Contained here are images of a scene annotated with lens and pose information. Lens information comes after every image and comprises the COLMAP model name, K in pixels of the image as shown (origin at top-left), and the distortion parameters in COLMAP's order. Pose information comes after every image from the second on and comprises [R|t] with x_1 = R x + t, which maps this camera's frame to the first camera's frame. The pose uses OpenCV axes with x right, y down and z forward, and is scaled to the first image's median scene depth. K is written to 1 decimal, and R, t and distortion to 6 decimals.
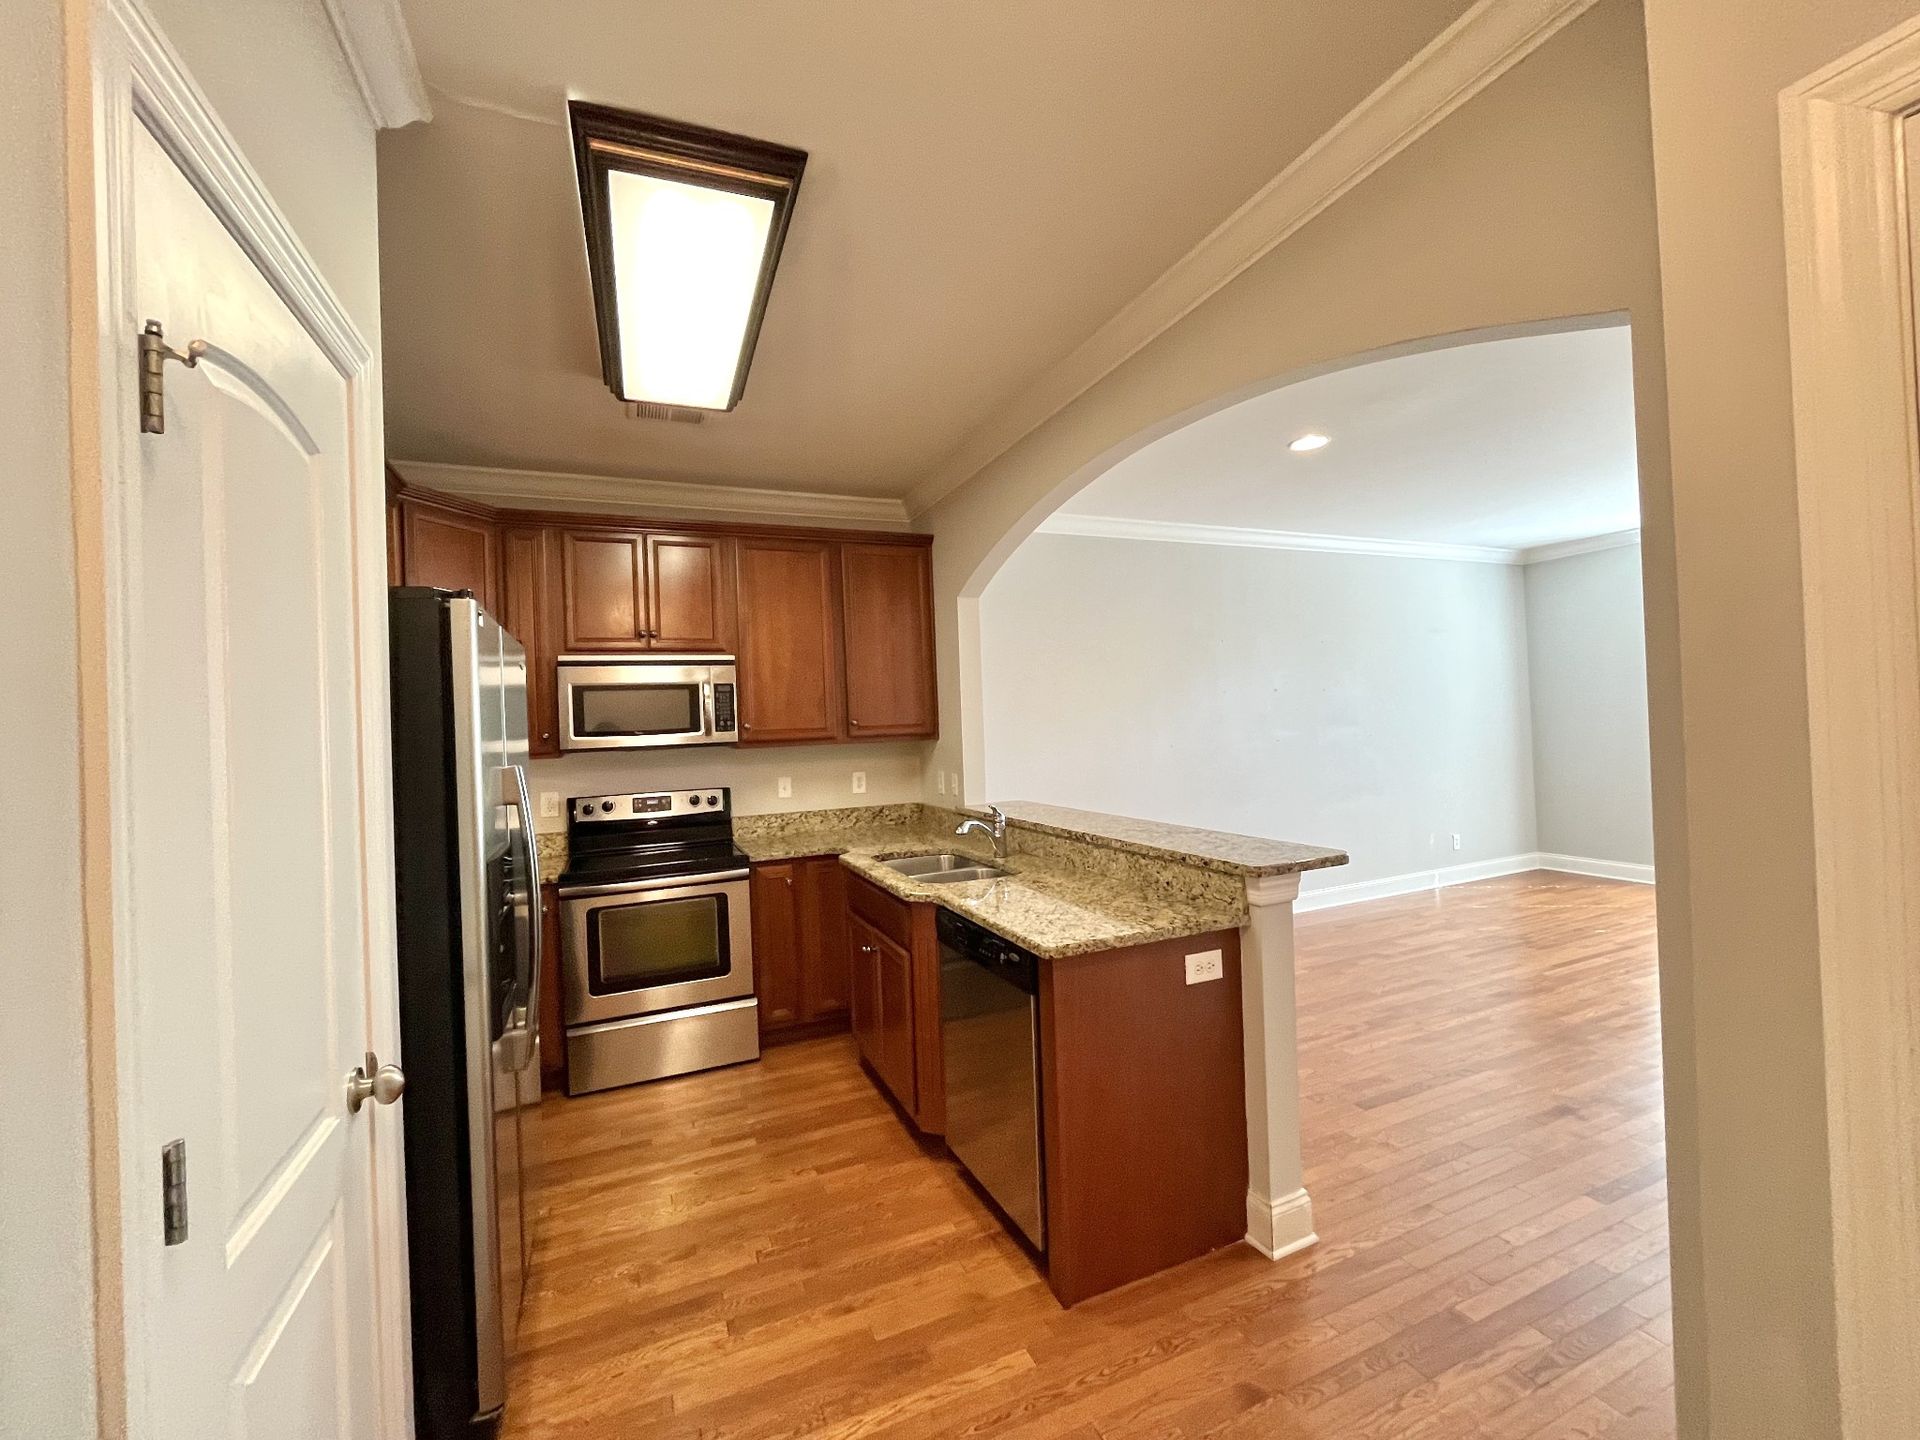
lens RADIAL K [[776.2, 0, 953.8], [0, 776.2, 717.8], [0, 0, 1]] dist [-0.006674, -0.000016]
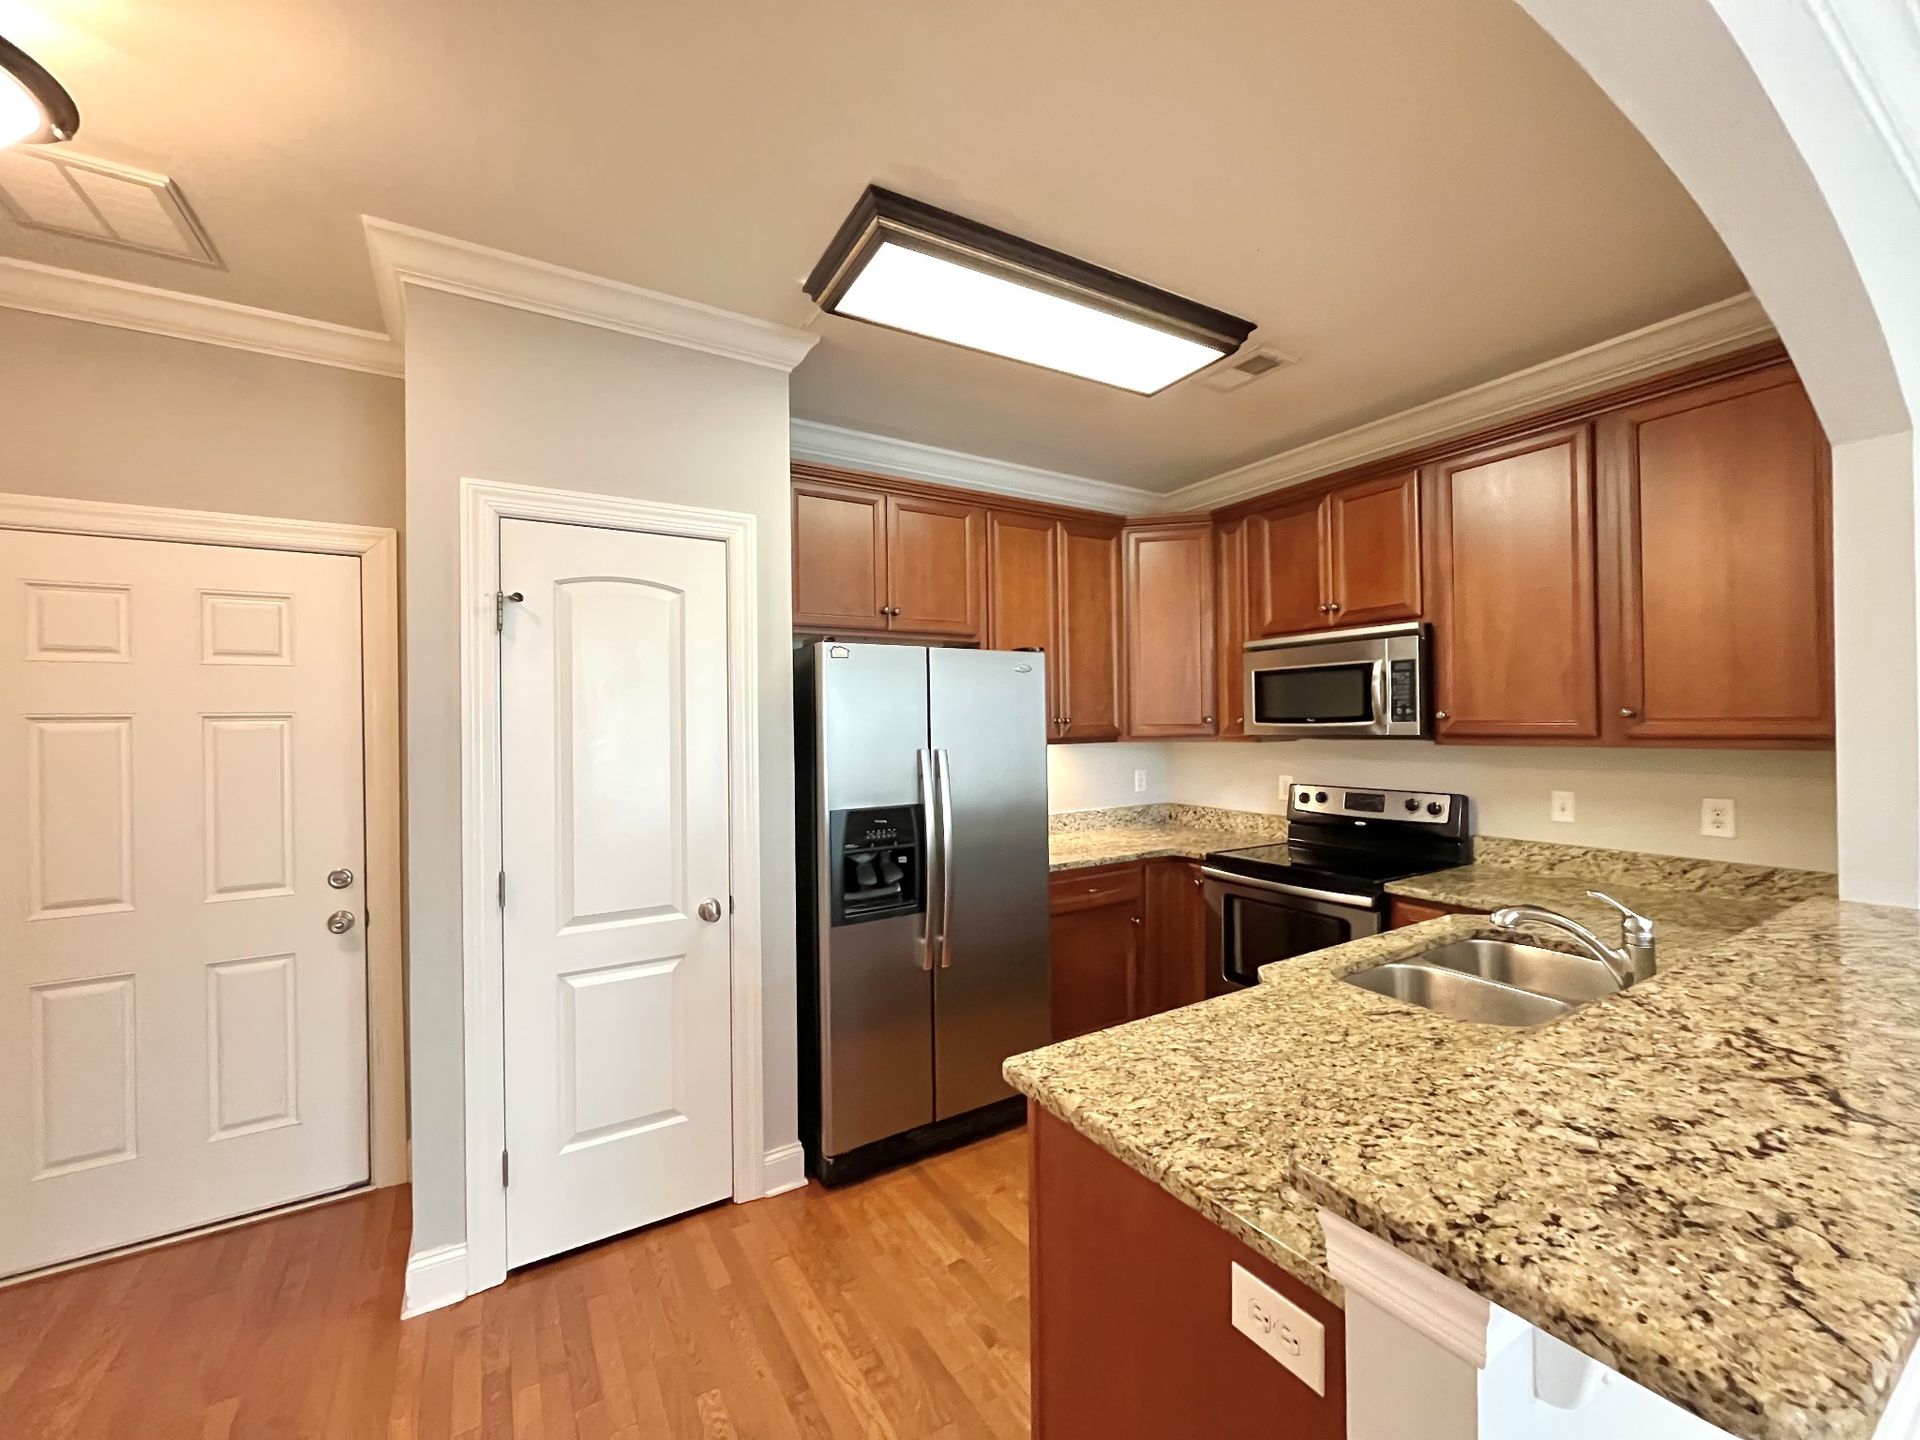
lens RADIAL K [[776.2, 0, 954.3], [0, 776.2, 721.1], [0, 0, 1]] dist [-0.006674, -0.000016]
pose [[0.139924, 0.034816, -0.989550, 0.396250], [0.018335, 0.999119, 0.037745, -0.019687], [0.989993, -0.023425, 0.139162, 0.427849]]
